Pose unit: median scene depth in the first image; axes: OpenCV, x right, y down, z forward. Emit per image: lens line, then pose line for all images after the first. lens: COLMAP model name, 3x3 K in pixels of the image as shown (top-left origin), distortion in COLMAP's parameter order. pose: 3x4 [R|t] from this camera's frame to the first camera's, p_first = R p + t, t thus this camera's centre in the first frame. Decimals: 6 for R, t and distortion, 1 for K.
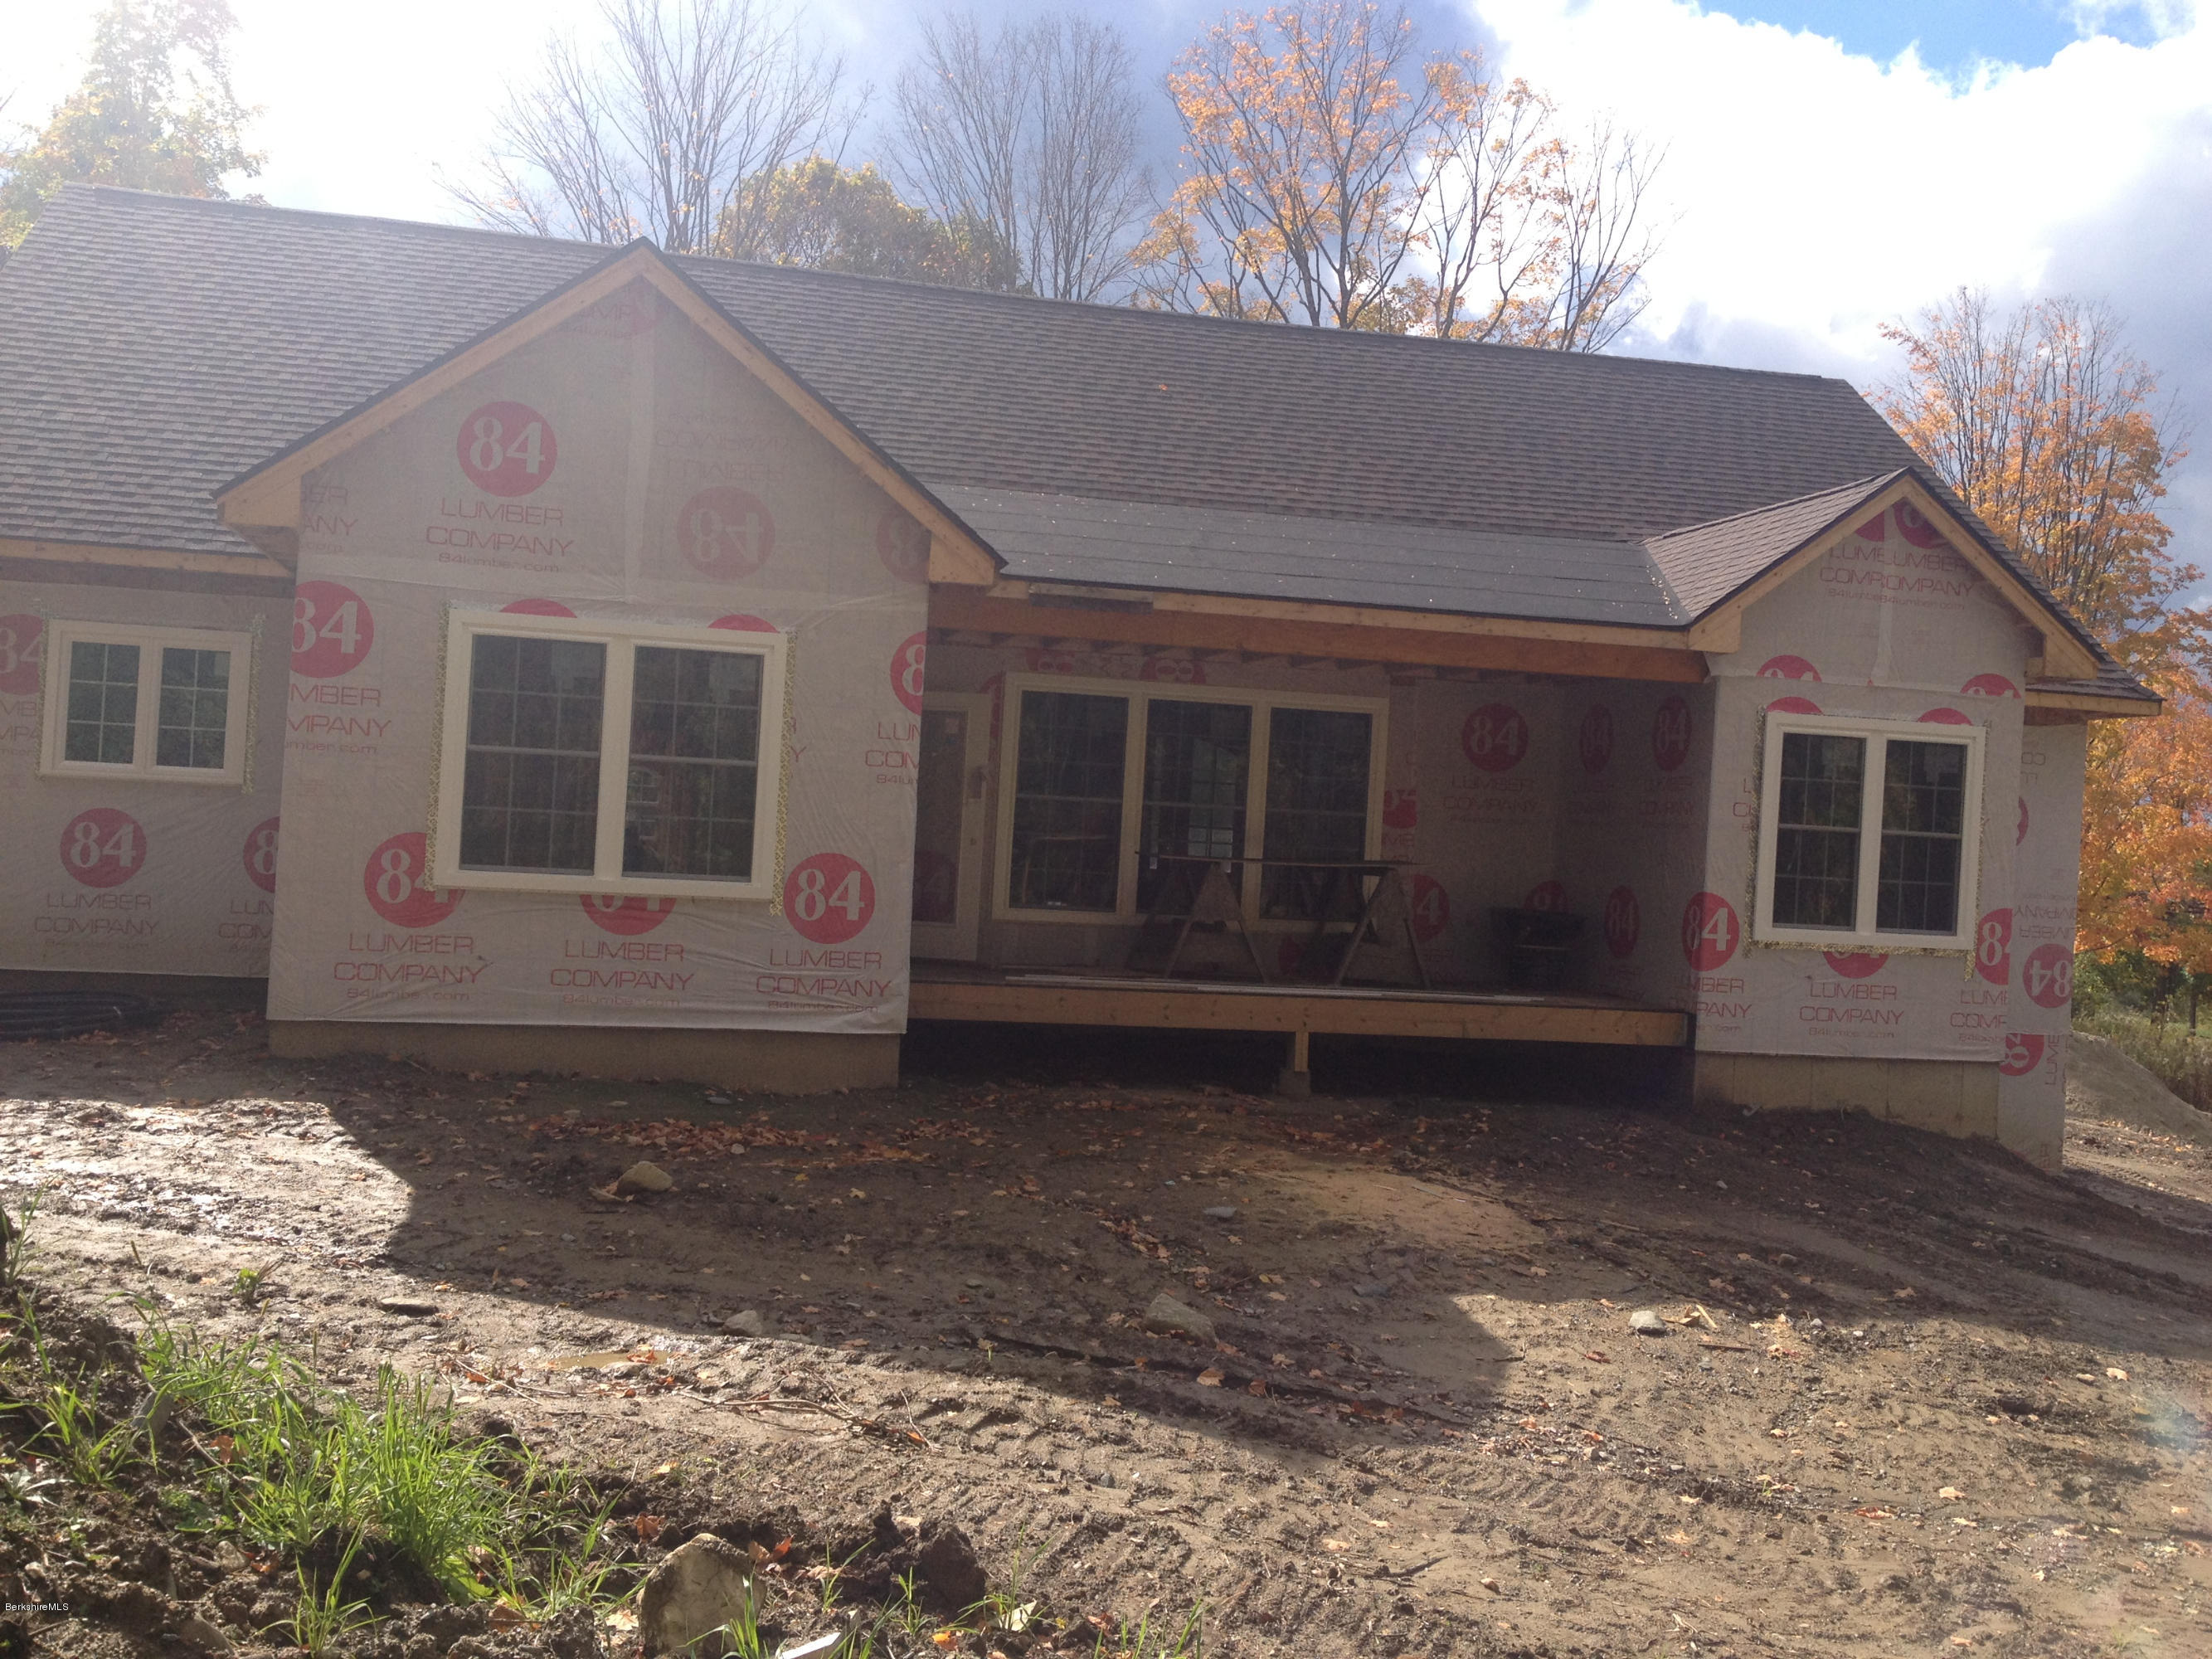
lens RADIAL K [[2120.5, 0, 1151.5], [0, 2120.5, 823.4], [0, 0, 1]] dist [0.161664, -0.388748]
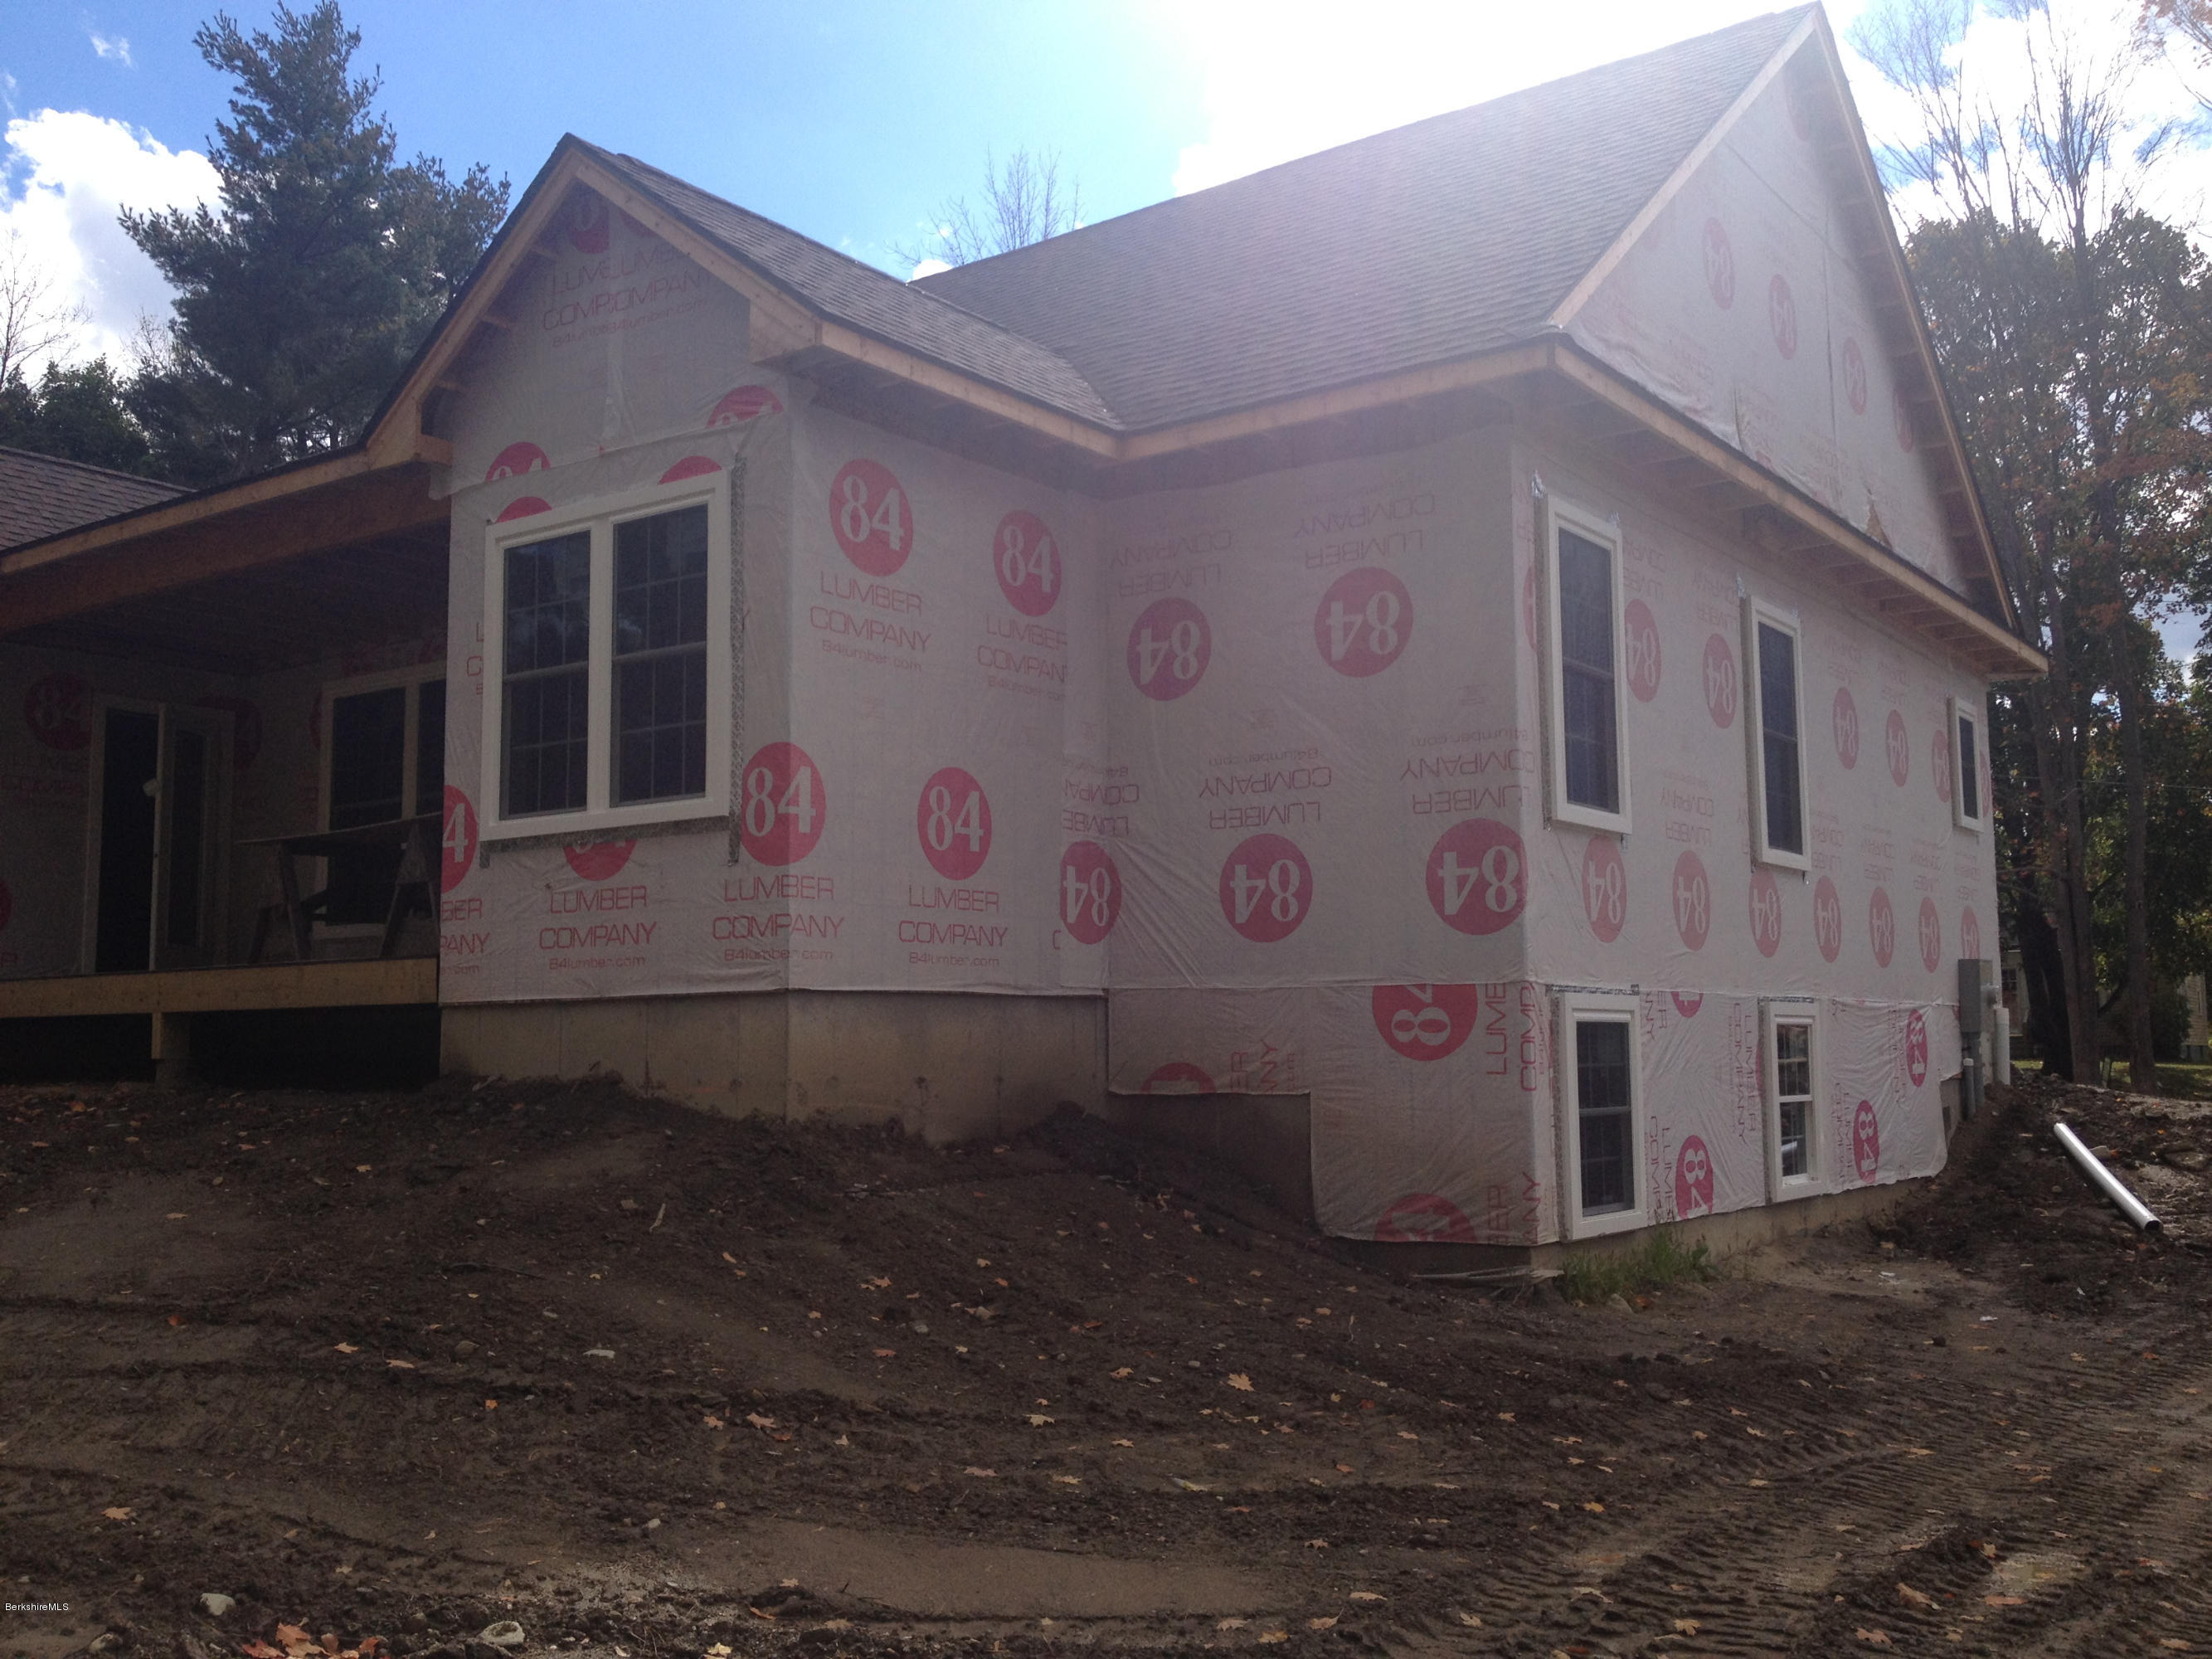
lens RADIAL K [[2120.5, 0, 1151.5], [0, 2120.5, 823.4], [0, 0, 1]] dist [0.161664, -0.388748]
pose [[0.632501, -0.141640, -0.761499, 0.970487], [0.051533, 0.988655, -0.141088, 0.161142], [0.772843, 0.049996, 0.632624, 0.723517]]
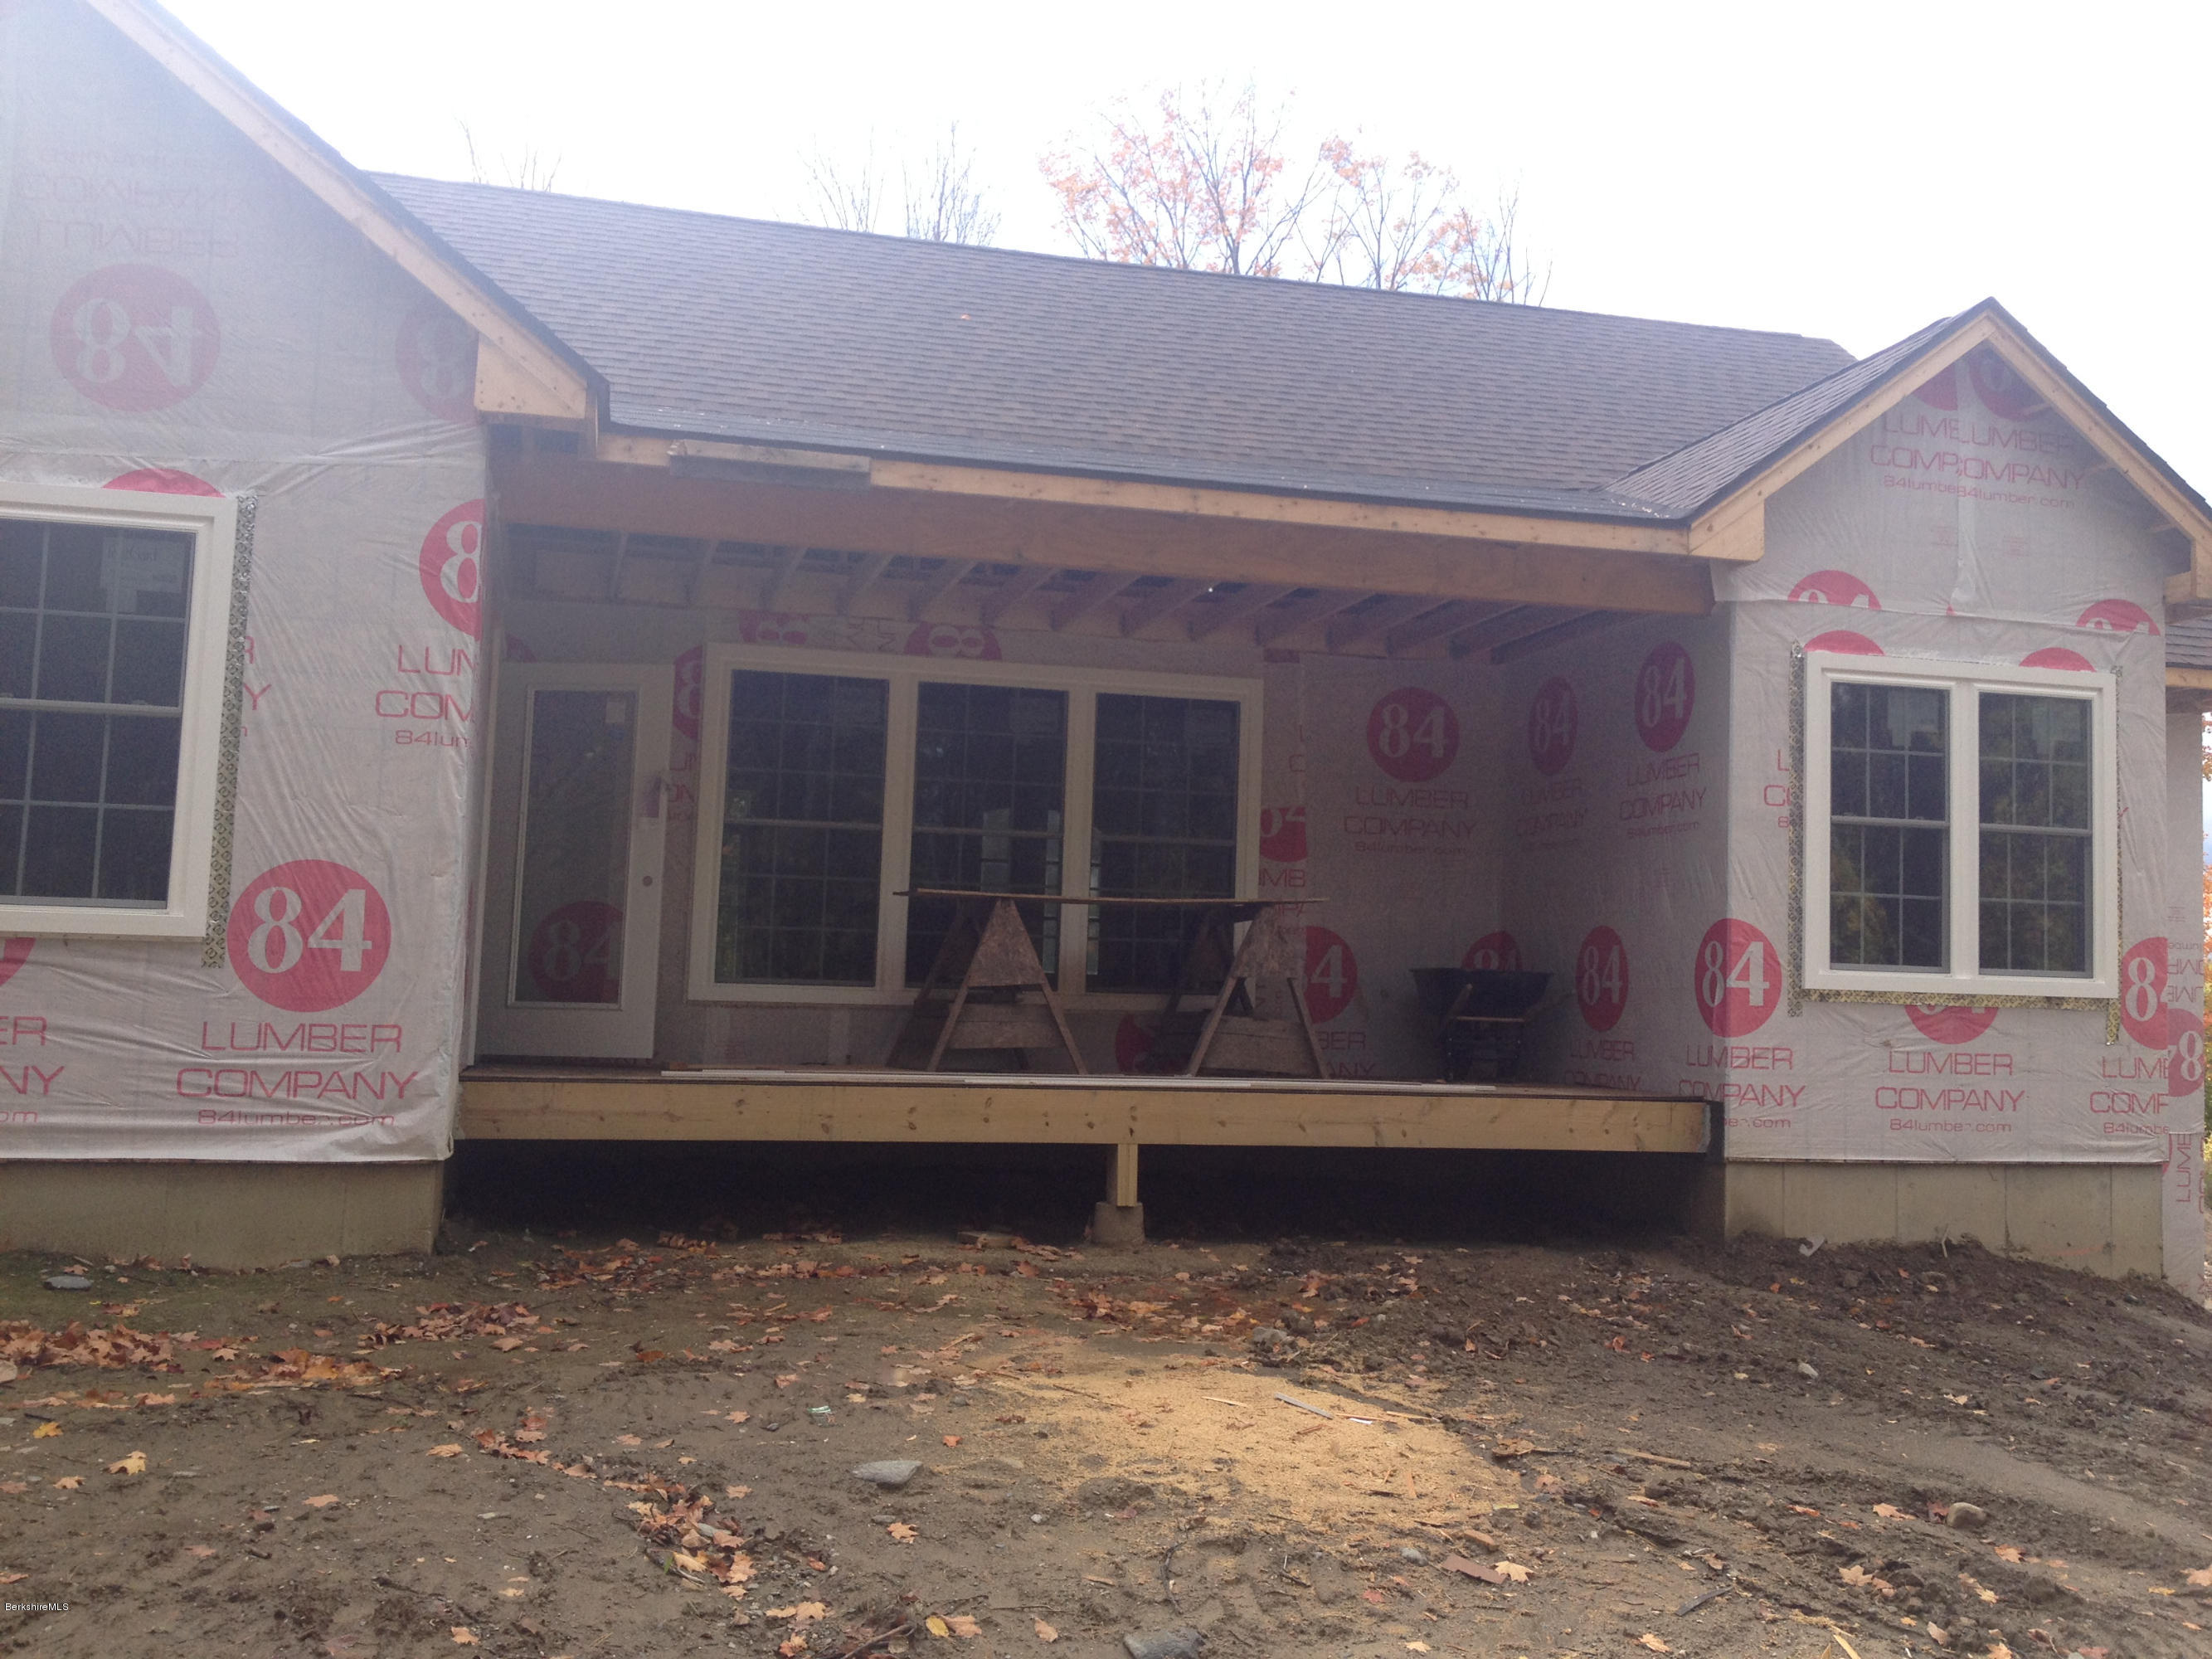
lens RADIAL K [[2120.5, 0, 1151.5], [0, 2120.5, 823.4], [0, 0, 1]] dist [0.161664, -0.388748]
pose [[0.999244, -0.024546, 0.030145, 0.058622], [0.026770, 0.996768, -0.075749, 0.048388], [-0.028188, 0.076498, 0.996671, 0.334028]]
